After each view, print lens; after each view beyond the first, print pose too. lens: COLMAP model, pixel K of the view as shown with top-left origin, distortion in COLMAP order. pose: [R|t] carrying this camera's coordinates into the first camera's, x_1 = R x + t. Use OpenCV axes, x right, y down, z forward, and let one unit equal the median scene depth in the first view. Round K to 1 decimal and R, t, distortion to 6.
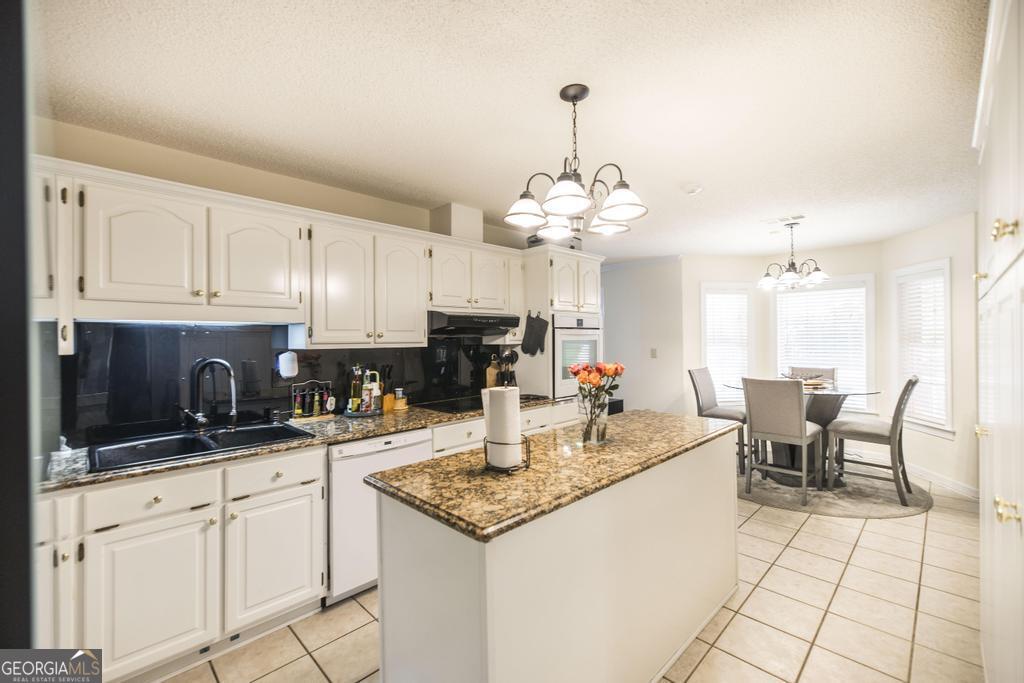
lens RADIAL K [[425.9, 0, 509.7], [0, 425.9, 335.2], [0, 0, 1]] dist [0.001036, 0.000308]
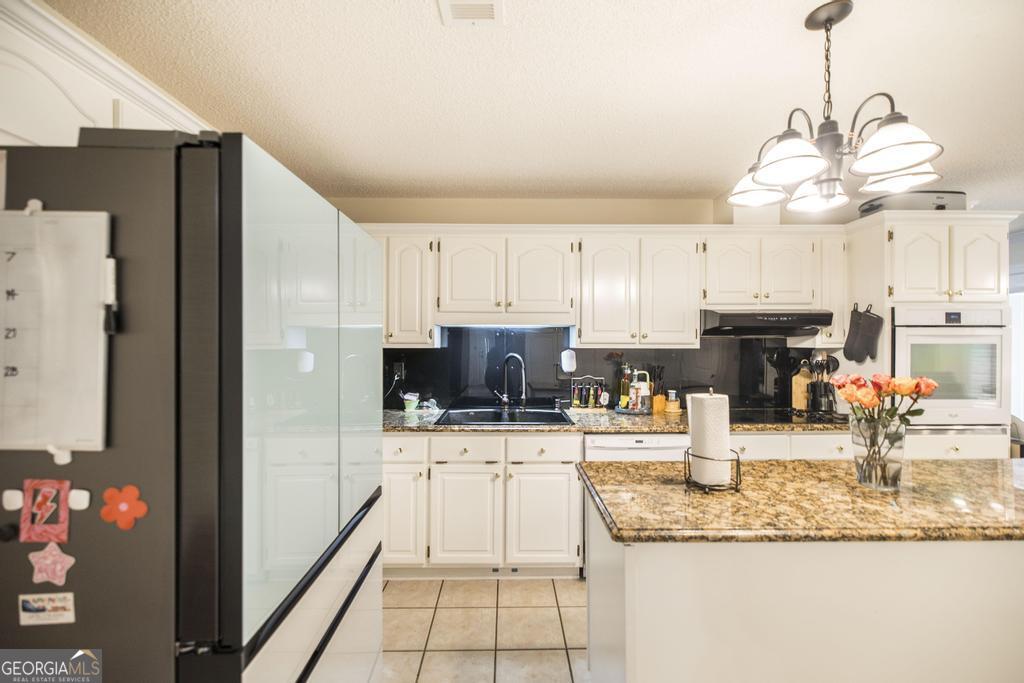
lens RADIAL K [[433.1, 0, 513.2], [0, 433.1, 338.1], [0, 0, 1]] dist [-0.000827, 0.000244]
pose [[0.722824, 0.005287, -0.691012, 0.224085], [-0.001814, 0.999982, 0.005754, 0.000273], [0.691030, -0.002906, 0.722820, 0.047290]]
